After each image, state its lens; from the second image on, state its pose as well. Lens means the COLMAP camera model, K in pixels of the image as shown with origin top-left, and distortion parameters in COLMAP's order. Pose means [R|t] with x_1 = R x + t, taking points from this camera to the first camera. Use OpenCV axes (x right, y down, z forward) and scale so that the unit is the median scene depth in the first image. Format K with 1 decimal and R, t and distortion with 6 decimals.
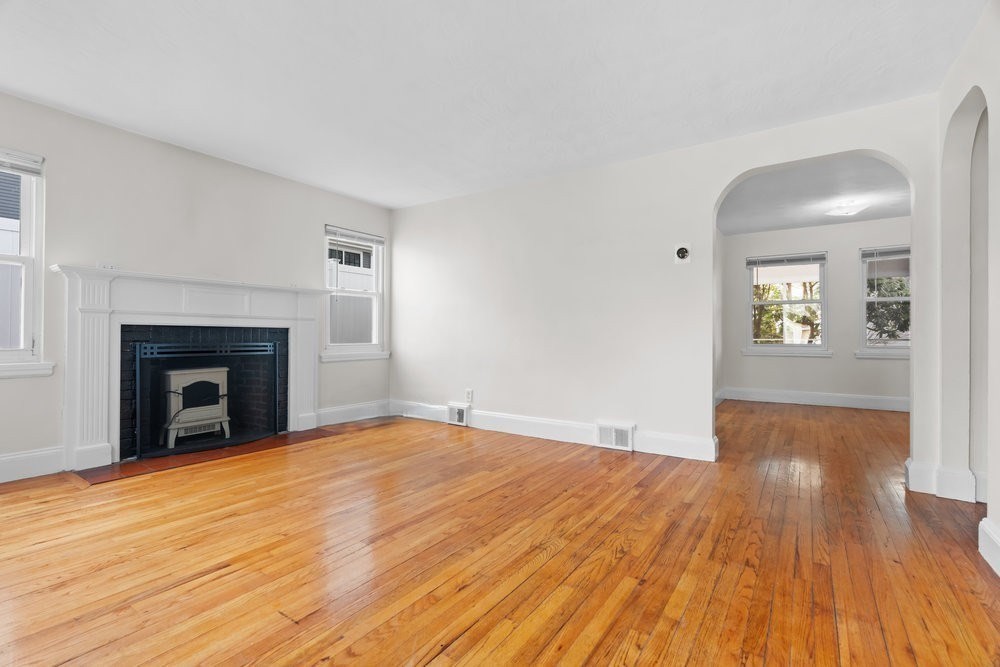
lens RADIAL K [[454.2, 0, 496.4], [0, 454.2, 331.1], [0, 0, 1]] dist [-0.009490, 0.005145]
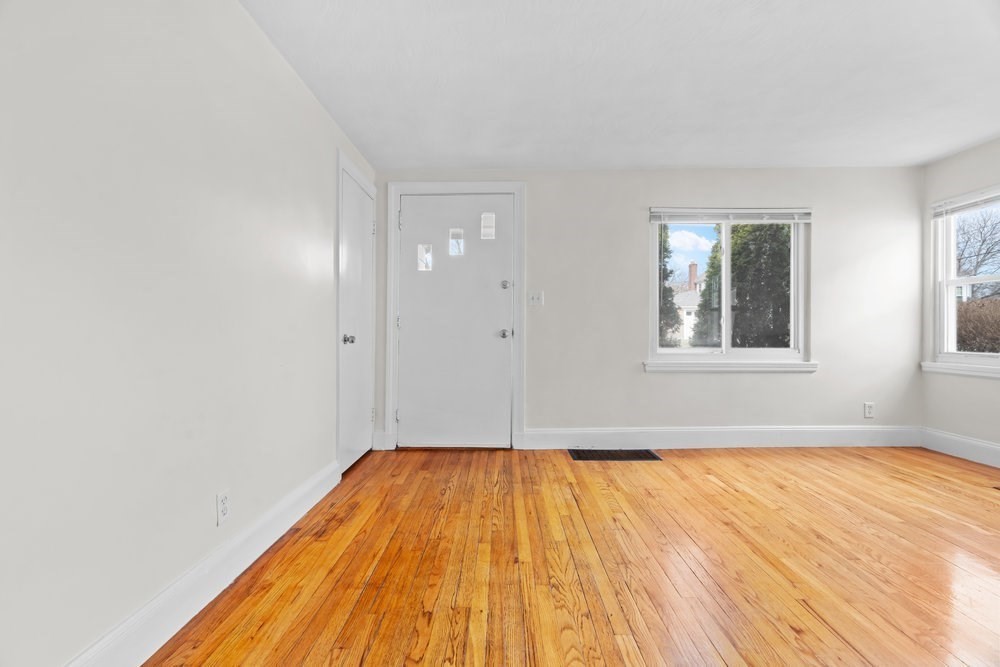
lens RADIAL K [[454.2, 0, 496.4], [0, 454.2, 331.1], [0, 0, 1]] dist [-0.009490, 0.005145]
pose [[-0.830568, -0.006080, -0.556885, 0.614304], [-0.002155, 0.999968, -0.007704, -0.009634], [0.556914, -0.005198, -0.830554, 1.177576]]
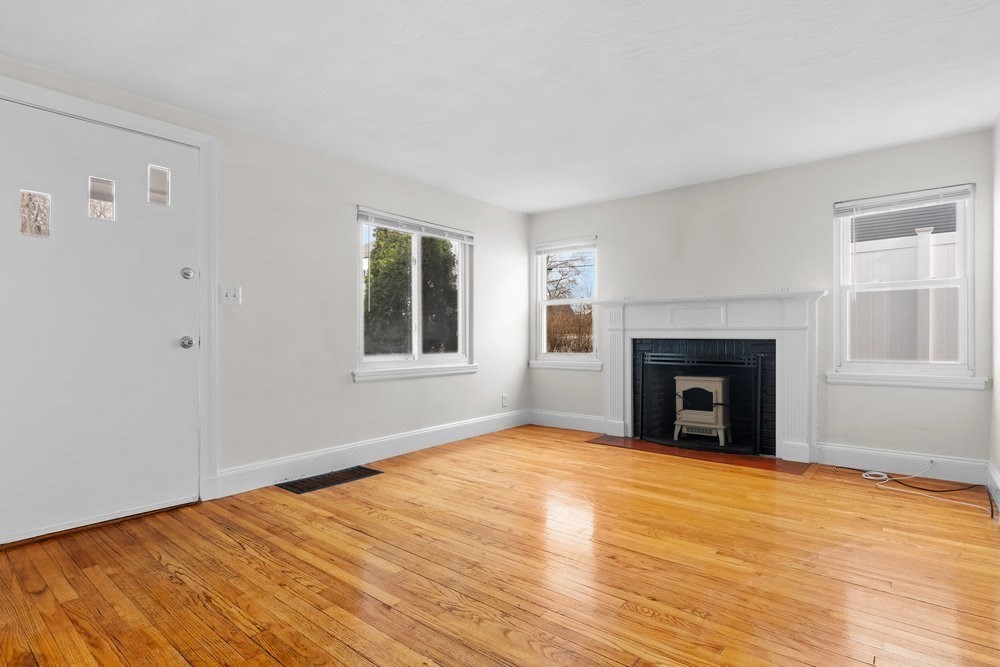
lens RADIAL K [[511.1, 0, 497.6], [0, 511.1, 341.9], [0, 0, 1]] dist [-0.003188, -0.000018]
pose [[-0.088357, 0.003277, -0.996083, 0.856536], [0.006806, 0.999973, 0.002686, -0.012213], [0.996066, -0.006542, -0.088377, 0.819595]]
